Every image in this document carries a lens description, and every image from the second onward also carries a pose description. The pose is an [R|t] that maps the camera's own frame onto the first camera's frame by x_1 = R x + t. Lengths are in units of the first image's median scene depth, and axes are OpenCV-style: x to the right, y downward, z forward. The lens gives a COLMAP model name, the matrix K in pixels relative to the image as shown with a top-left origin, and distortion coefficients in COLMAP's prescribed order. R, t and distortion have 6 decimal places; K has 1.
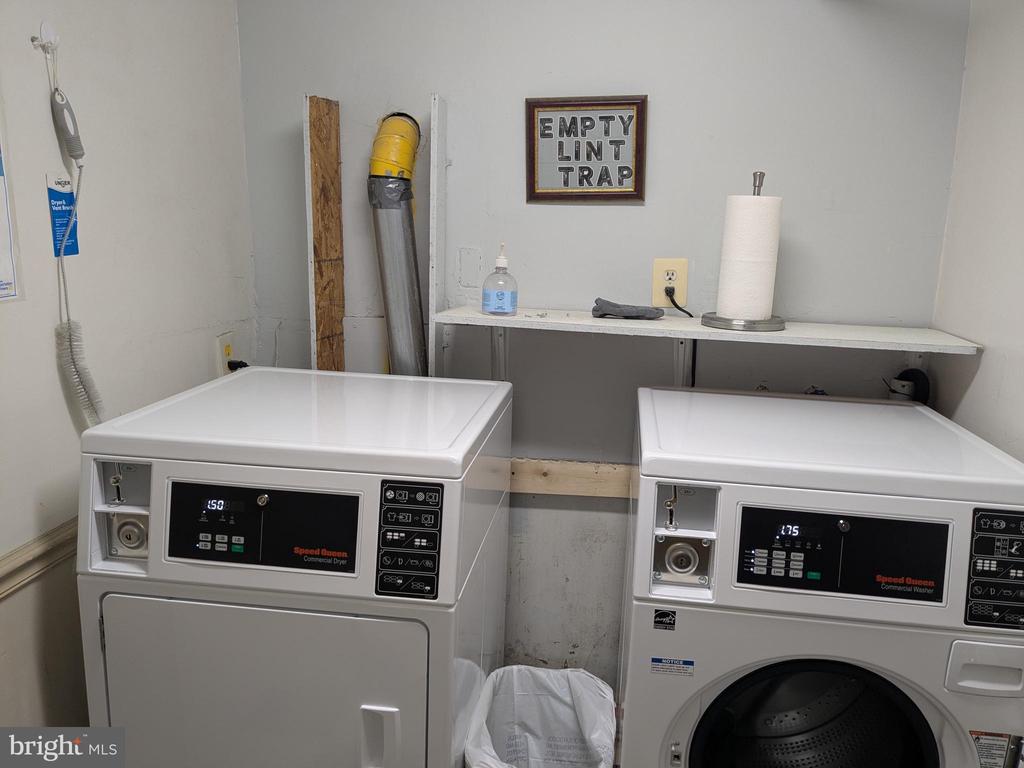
lens RADIAL K [[807.8, 0, 510.2], [0, 807.8, 392.6], [0, 0, 1]] dist [0.060093, -0.103127]
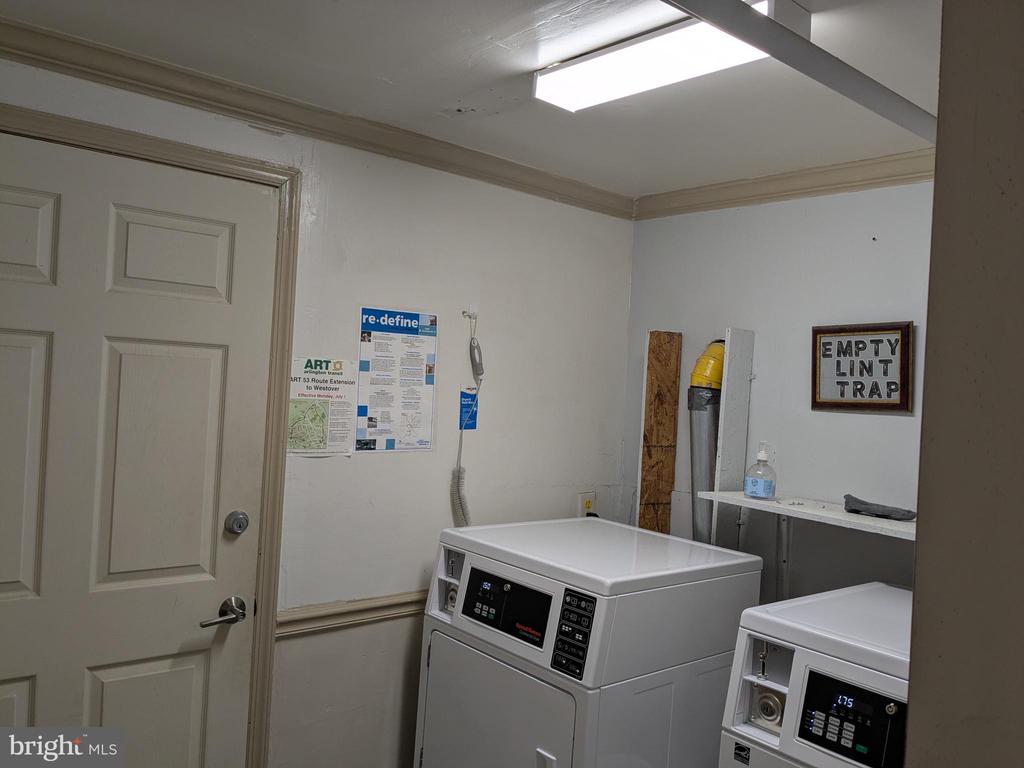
lens RADIAL K [[807.8, 0, 510.2], [0, 807.8, 392.6], [0, 0, 1]] dist [0.060093, -0.103127]
pose [[0.741677, 0.023098, -0.670359, 0.681093], [-0.181482, 0.969041, -0.167401, 0.026178], [0.645739, 0.245816, 0.722908, -0.200463]]
